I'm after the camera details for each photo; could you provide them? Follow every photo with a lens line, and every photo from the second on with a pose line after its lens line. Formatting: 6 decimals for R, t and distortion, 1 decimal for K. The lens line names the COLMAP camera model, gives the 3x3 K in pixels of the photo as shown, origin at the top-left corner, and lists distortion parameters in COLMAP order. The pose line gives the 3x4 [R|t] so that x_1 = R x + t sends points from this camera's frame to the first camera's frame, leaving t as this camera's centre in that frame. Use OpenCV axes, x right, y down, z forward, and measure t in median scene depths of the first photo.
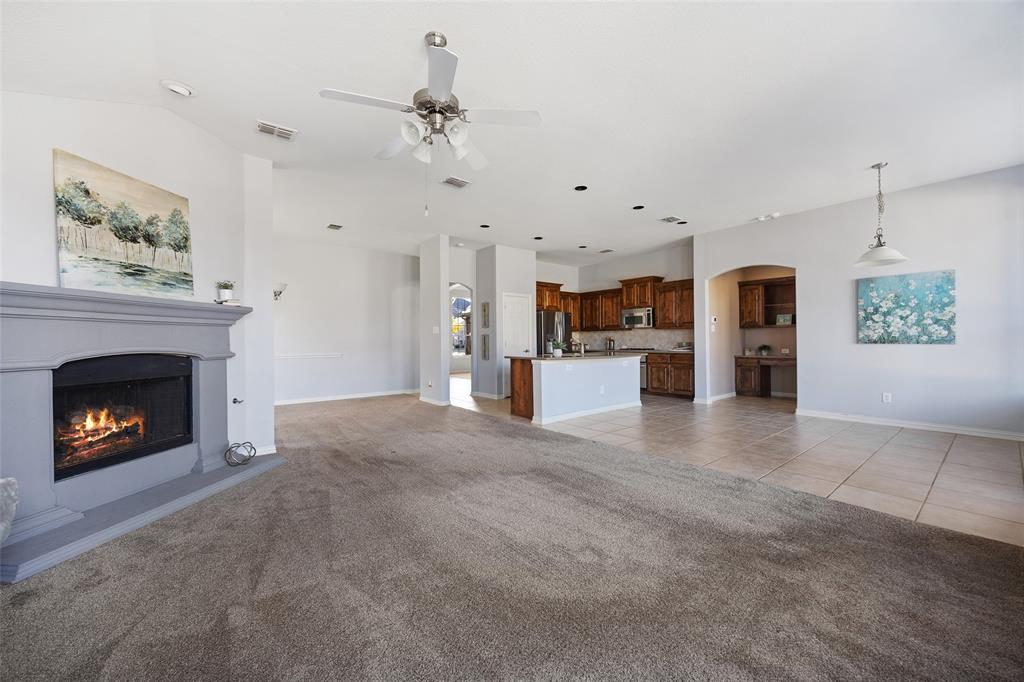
lens RADIAL K [[392.2, 0, 517.3], [0, 392.2, 340.2], [0, 0, 1]] dist [0.003668, -0.000804]
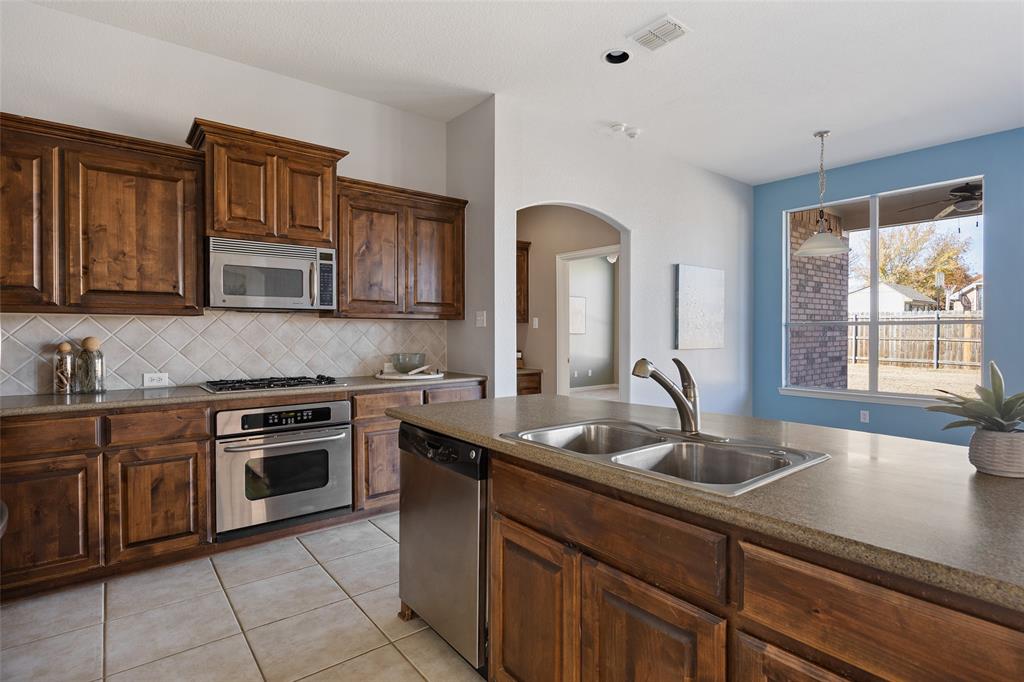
lens RADIAL K [[520.6, 0, 516.0], [0, 520.6, 337.3], [0, 0, 1]] dist [-0.007044, -0.000982]
pose [[-0.000479, -0.003010, 0.999995, -0.101320], [0.000299, 0.999995, 0.003010, -0.014392], [-1.000000, 0.000301, -0.000478, 1.031696]]
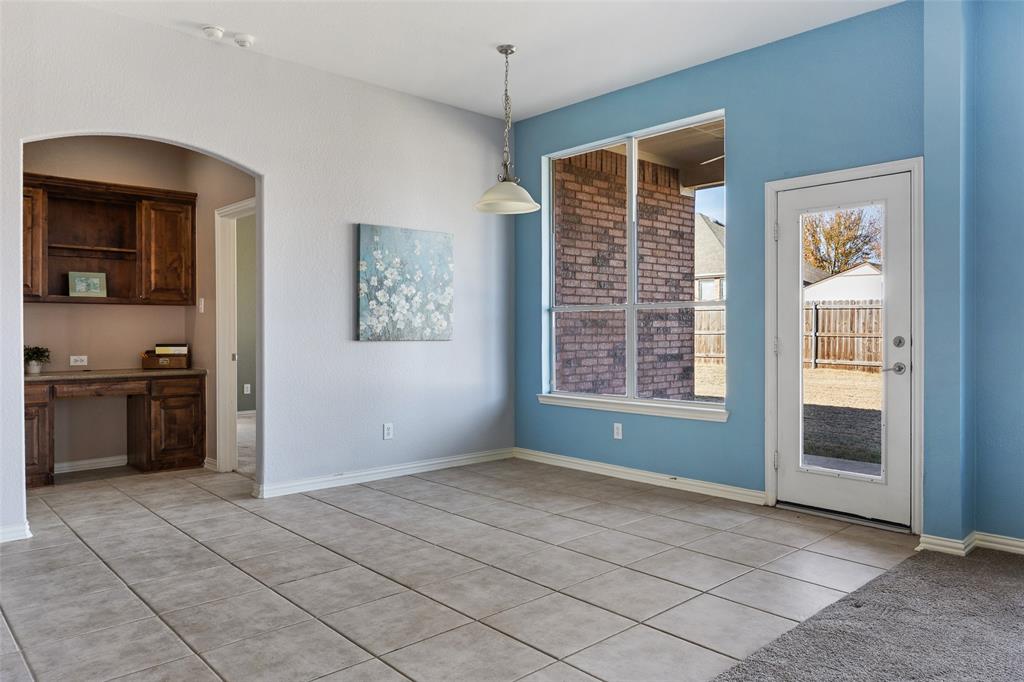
lens RADIAL K [[709.5, 0, 522.2], [0, 709.5, 331.5], [0, 0, 1]] dist [-0.005506, 0.005983]
pose [[-0.075271, 0.005830, 0.997146, -0.111235], [-0.000761, 0.999982, -0.005904, 0.000962], [-0.997163, -0.001203, -0.075265, 0.667213]]
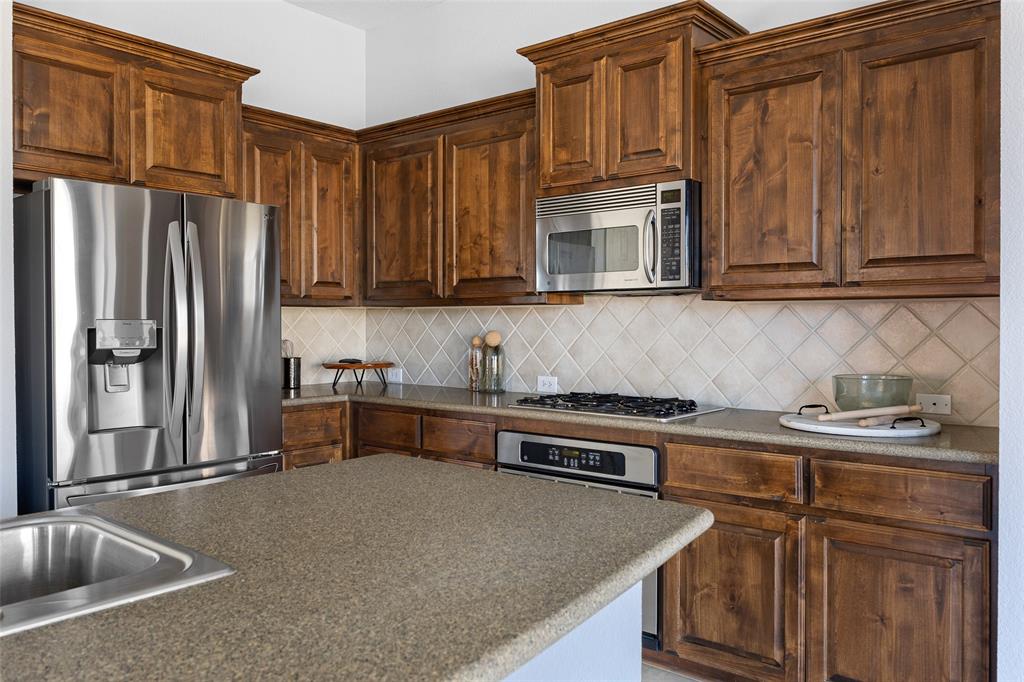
lens RADIAL K [[775.6, 0, 531.2], [0, 775.6, 332.0], [0, 0, 1]] dist [-0.002846, -0.002364]
pose [[0.977872, 0.007405, 0.209075, 0.238683], [-0.009465, 0.999916, 0.008856, -0.017952], [-0.208992, -0.010639, 0.977859, 0.803126]]
